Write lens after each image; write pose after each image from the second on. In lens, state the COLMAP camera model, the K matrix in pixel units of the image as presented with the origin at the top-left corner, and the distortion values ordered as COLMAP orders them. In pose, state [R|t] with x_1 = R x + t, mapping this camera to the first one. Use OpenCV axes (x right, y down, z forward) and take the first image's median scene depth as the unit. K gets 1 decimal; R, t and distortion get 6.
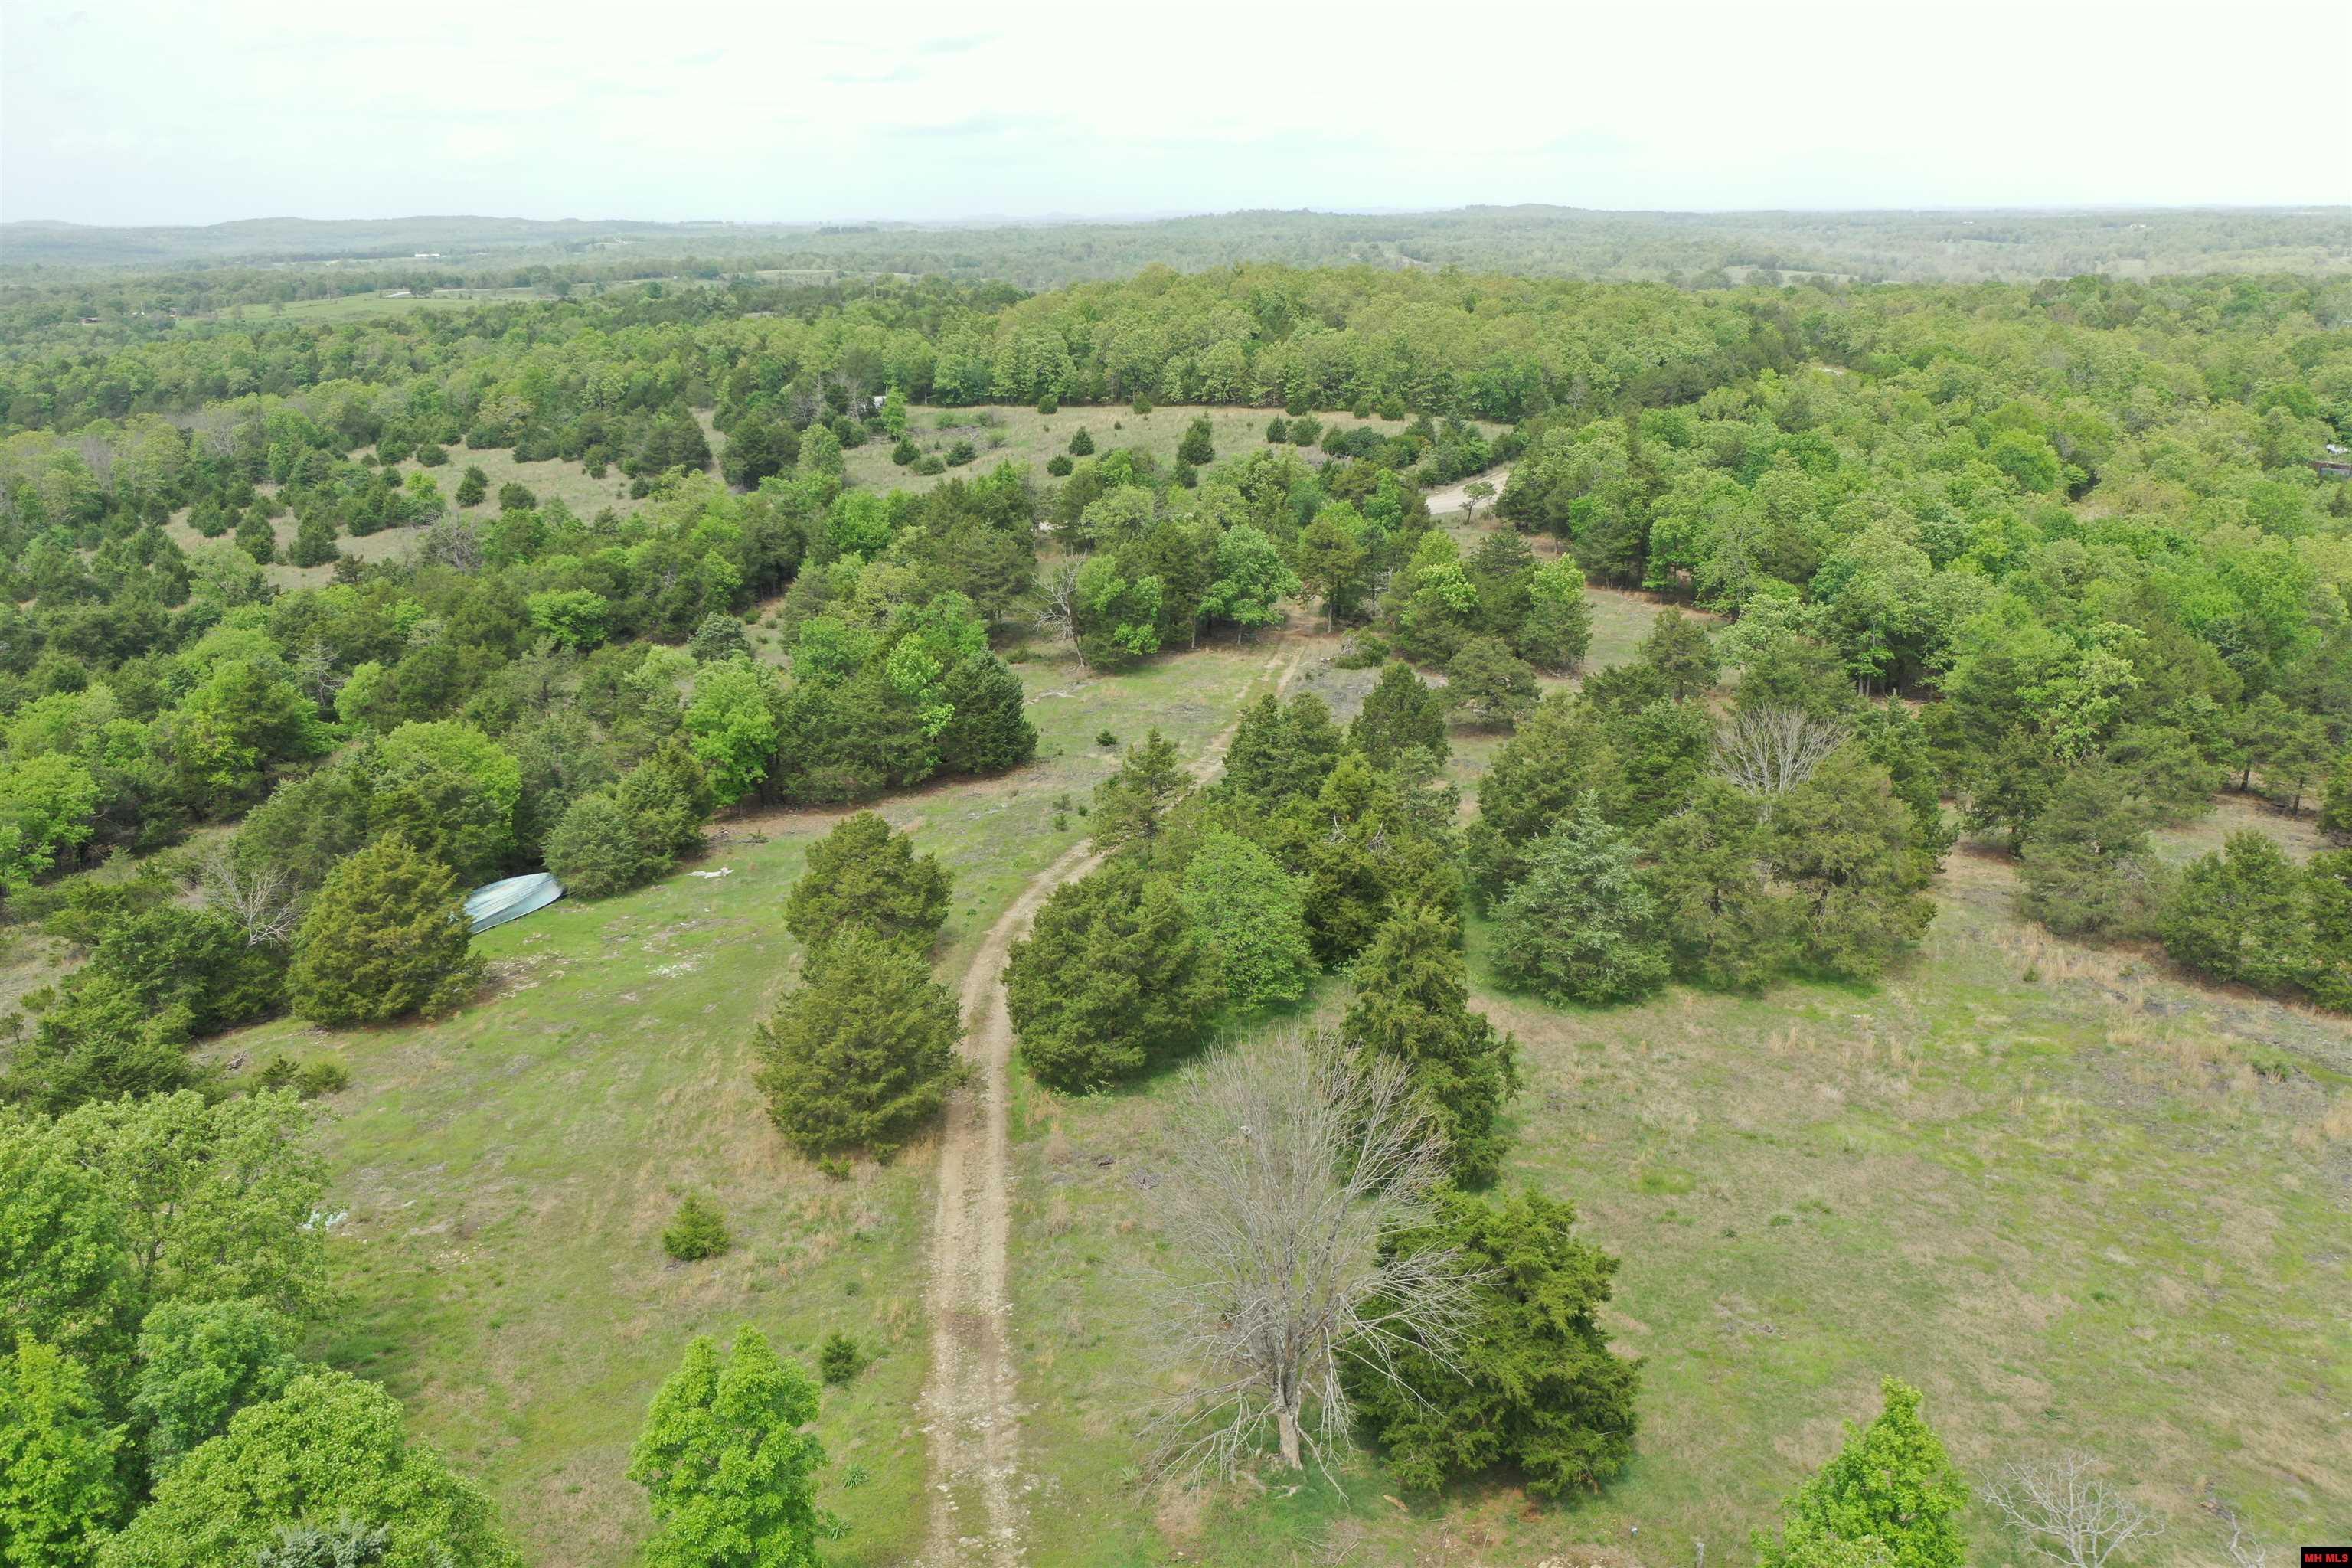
lens RADIAL K [[1841.6, 0, 1176.0], [0, 1841.6, 784.0], [0, 0, 1]] dist [-0.000886, 0.003205]
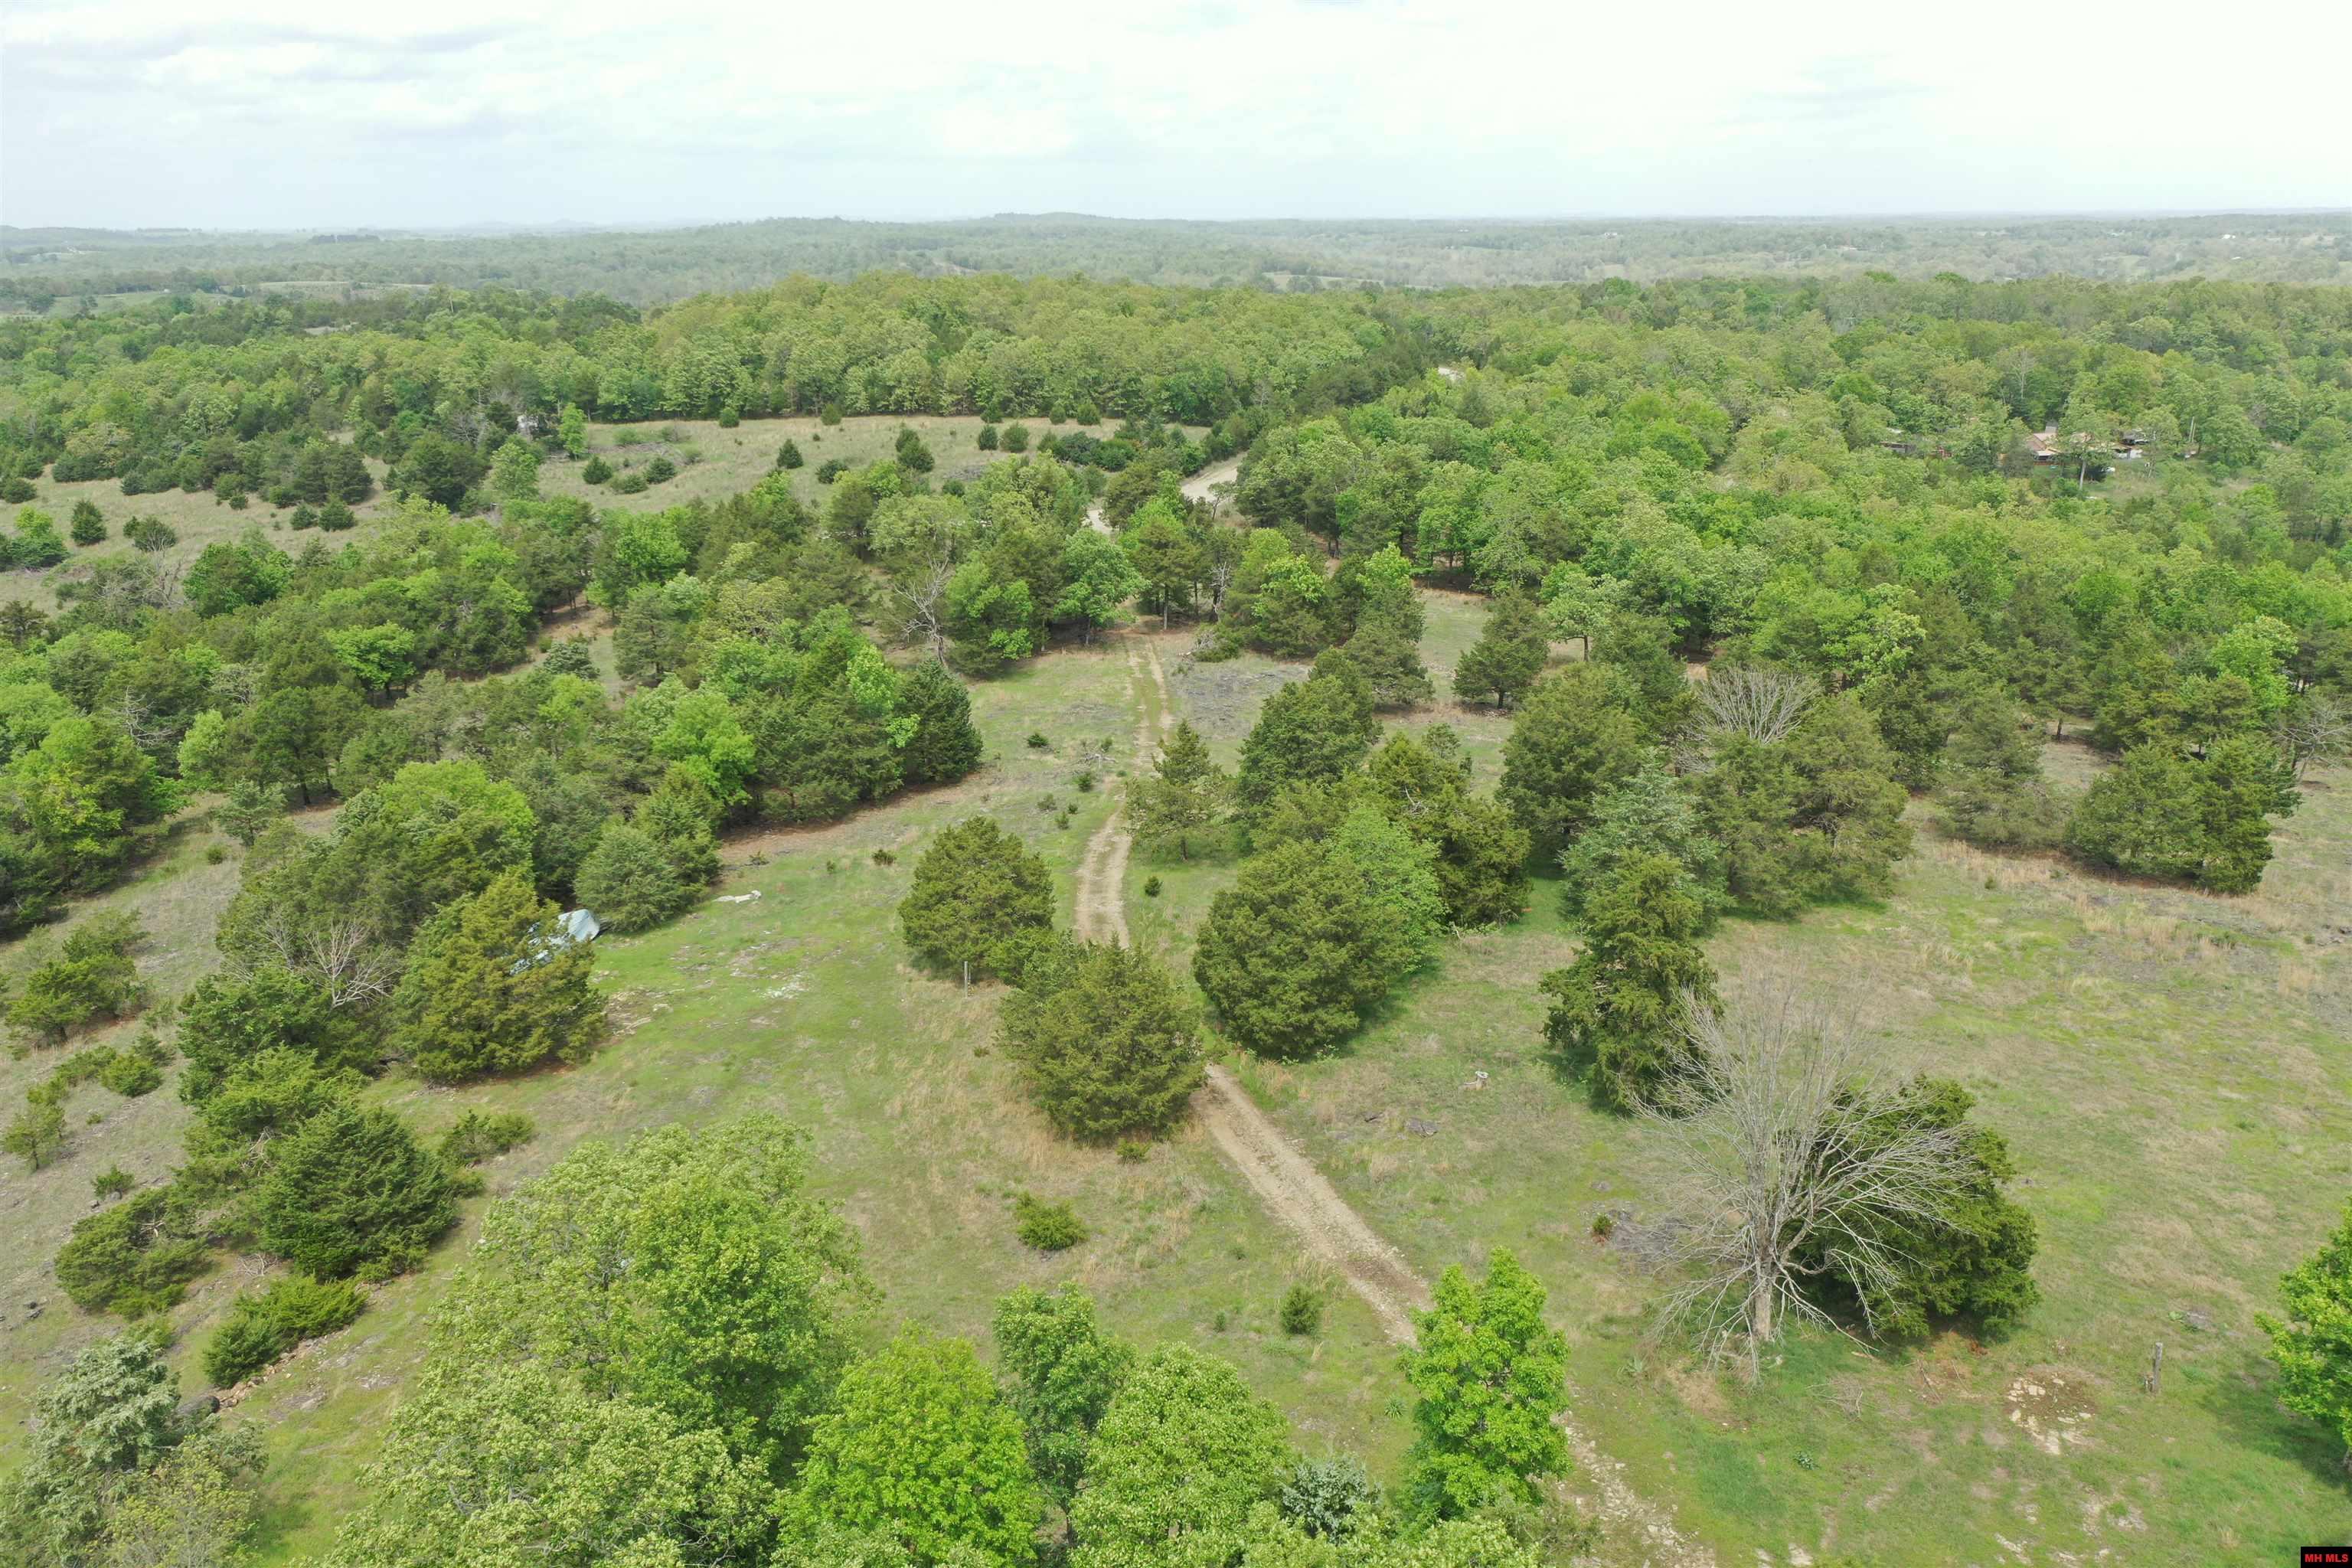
lens RADIAL K [[1841.6, 0, 1176.0], [0, 1841.6, 784.0], [0, 0, 1]] dist [-0.000886, 0.003205]
pose [[0.970602, -0.069448, 0.230454, -0.130935], [0.070368, 0.997512, 0.004237, 0.000261], [-0.230175, 0.012104, 0.973074, -0.004384]]
